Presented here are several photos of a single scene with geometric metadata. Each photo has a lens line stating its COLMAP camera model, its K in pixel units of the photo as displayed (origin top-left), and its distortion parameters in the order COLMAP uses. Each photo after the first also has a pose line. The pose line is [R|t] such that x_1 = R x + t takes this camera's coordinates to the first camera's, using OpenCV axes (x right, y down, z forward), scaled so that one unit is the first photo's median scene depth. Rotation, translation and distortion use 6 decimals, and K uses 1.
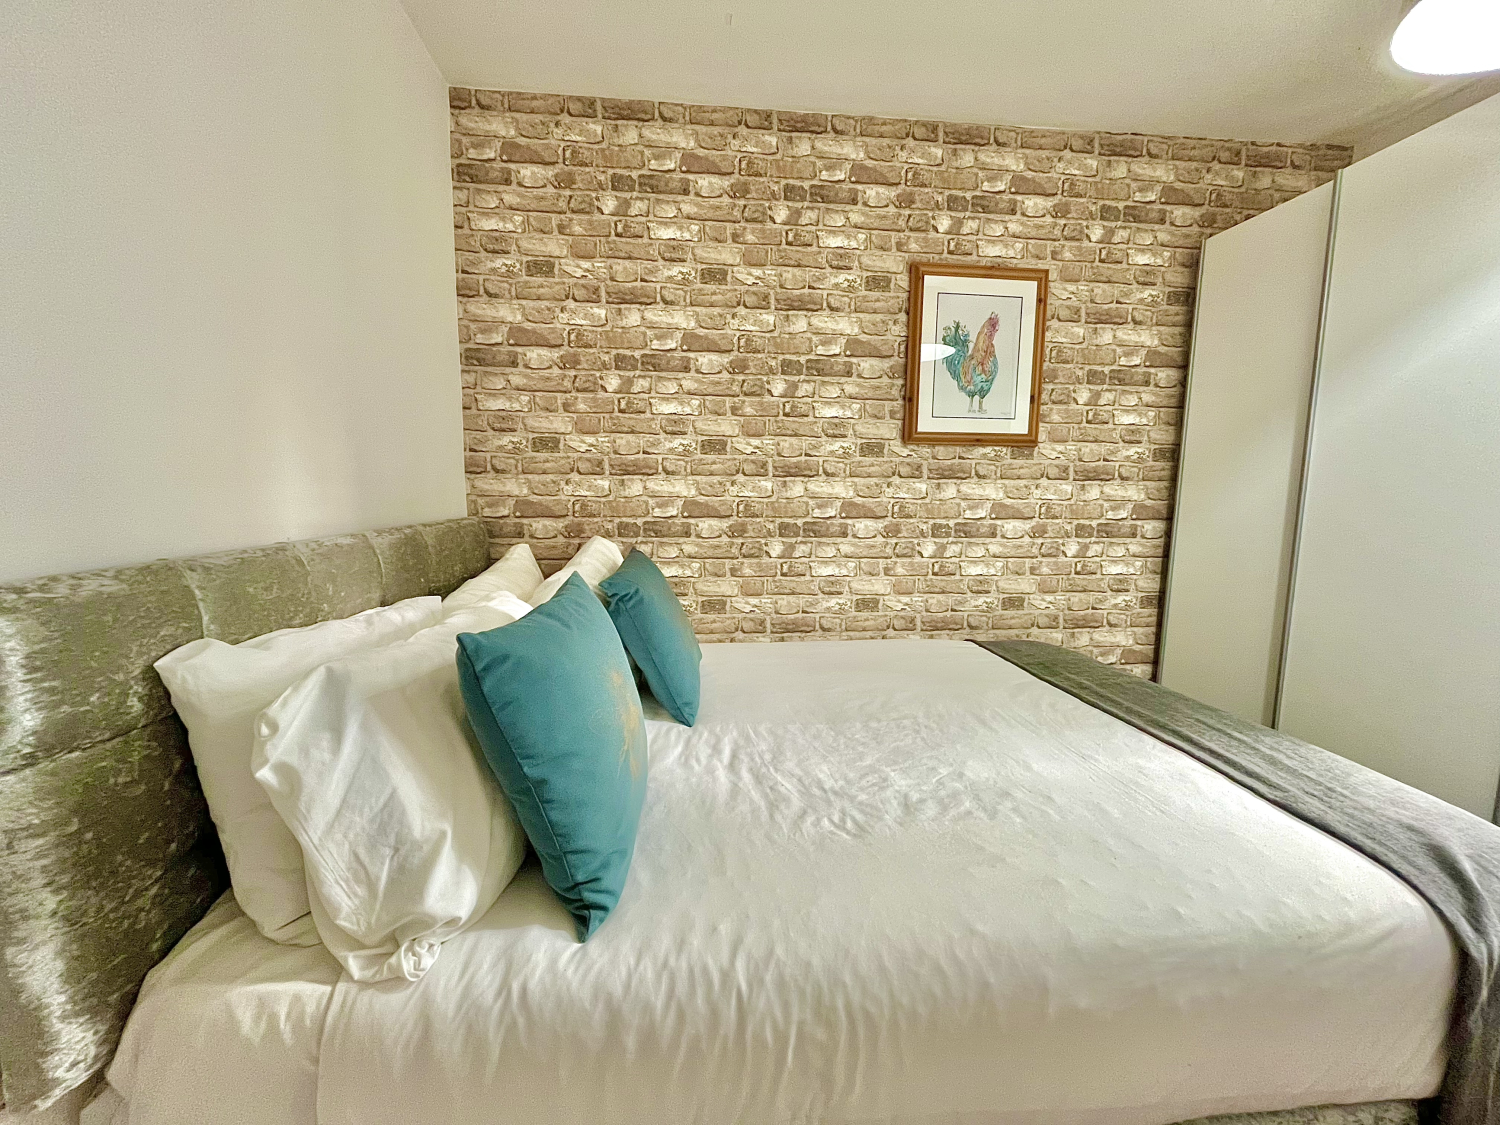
lens RADIAL K [[609.5, 0, 764.8], [0, 609.5, 610.0], [0, 0, 1]] dist [-0.008416, -0.000295]
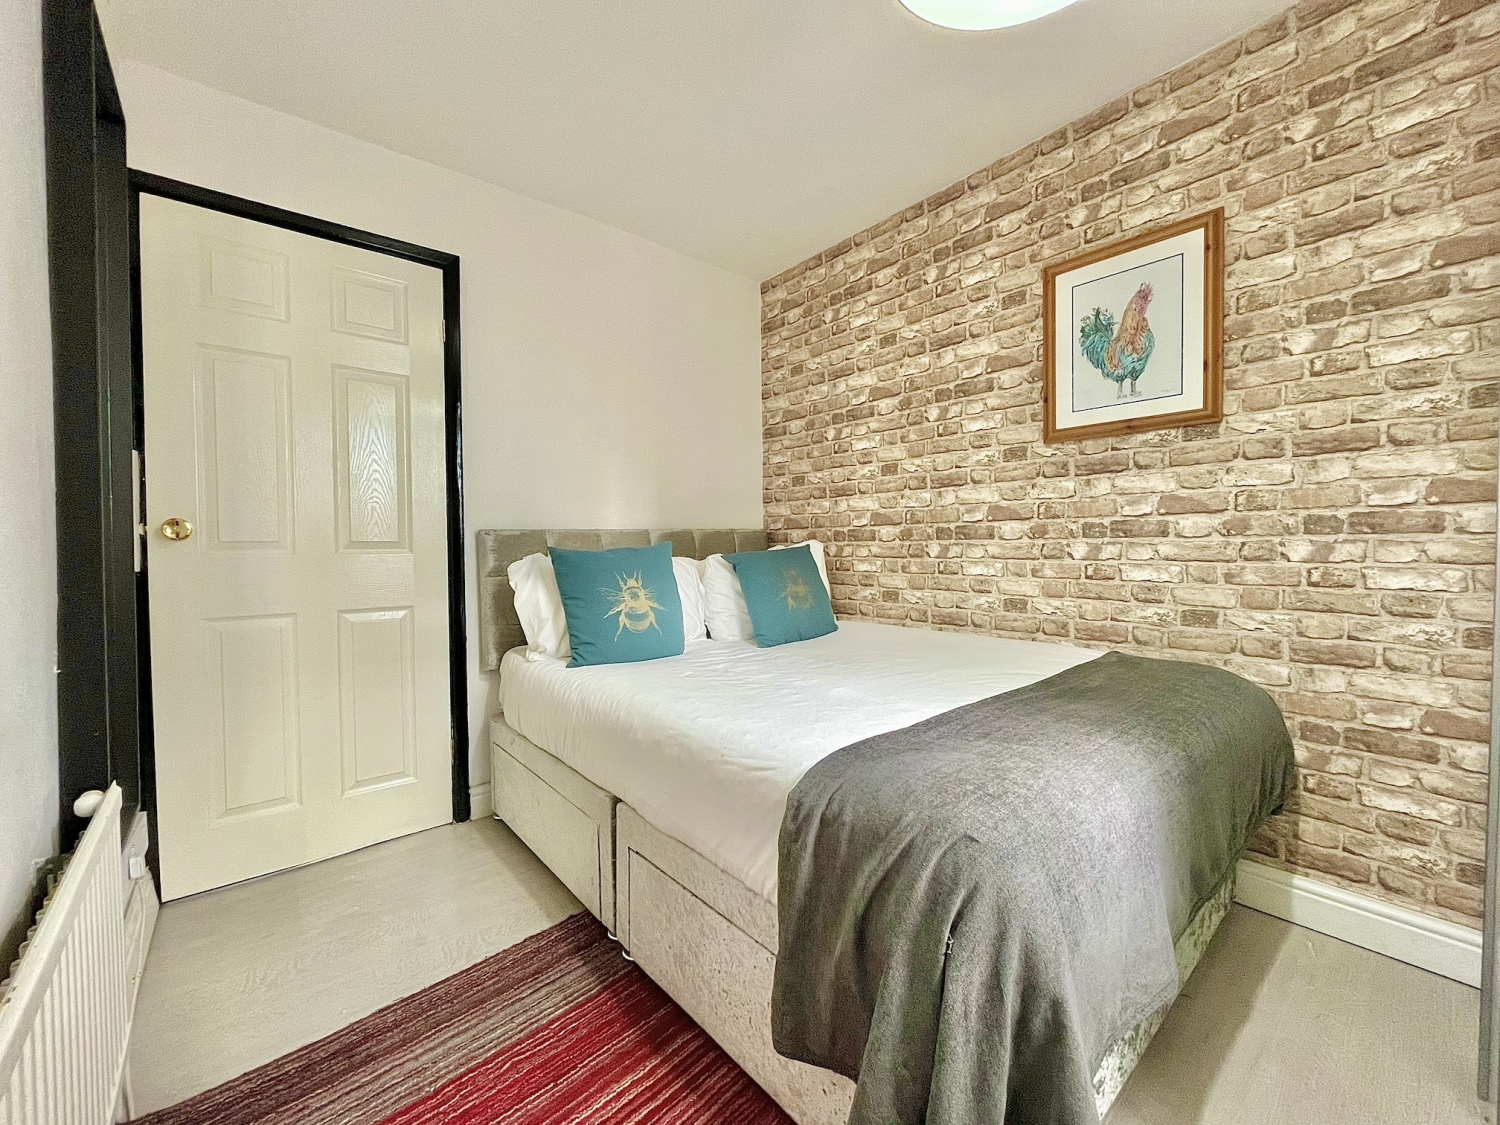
lens RADIAL K [[609.5, 0, 757.6], [0, 609.5, 556.1], [0, 0, 1]] dist [-0.008416, -0.000295]
pose [[0.558815, 0.009540, -0.829238, 0.791155], [-0.083525, 0.995497, -0.044834, -0.009112], [0.825075, 0.094316, 0.557095, 0.082978]]
